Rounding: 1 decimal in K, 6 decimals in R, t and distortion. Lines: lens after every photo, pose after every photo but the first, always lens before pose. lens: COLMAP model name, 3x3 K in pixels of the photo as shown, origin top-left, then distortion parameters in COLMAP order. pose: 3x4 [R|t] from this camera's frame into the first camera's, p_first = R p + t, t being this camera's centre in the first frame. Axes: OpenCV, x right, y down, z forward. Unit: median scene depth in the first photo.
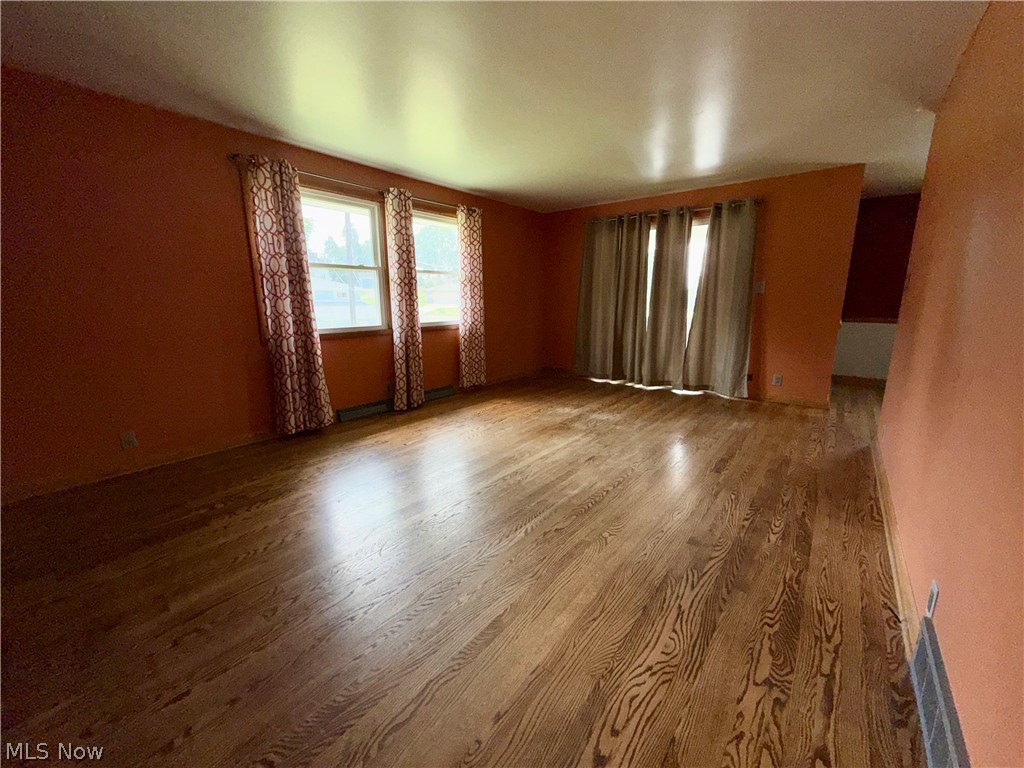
lens RADIAL K [[407.7, 0, 510.0], [0, 407.7, 382.5], [0, 0, 1]] dist [-0.002174, -0.000148]
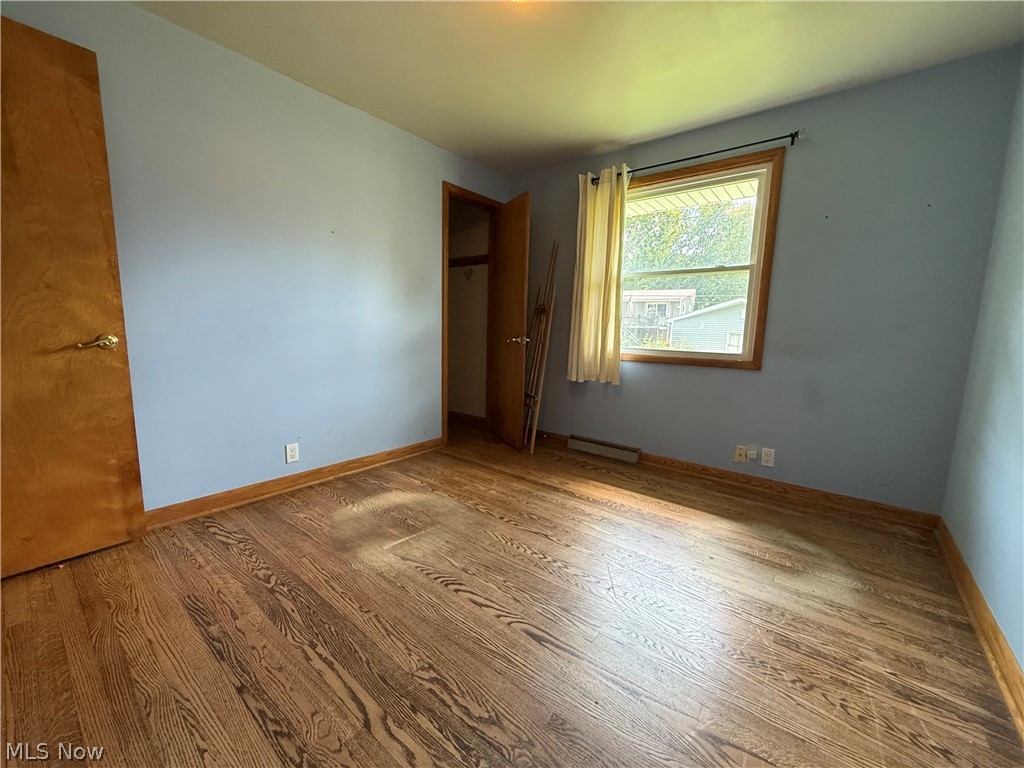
lens RADIAL K [[407.7, 0, 510.0], [0, 407.7, 382.5], [0, 0, 1]] dist [-0.002174, -0.000148]
pose [[-0.010800, 0.160341, -0.987003, 0.376250], [-0.211512, 0.964359, 0.158977, -0.131219], [0.977316, 0.210480, 0.023499, 0.682395]]
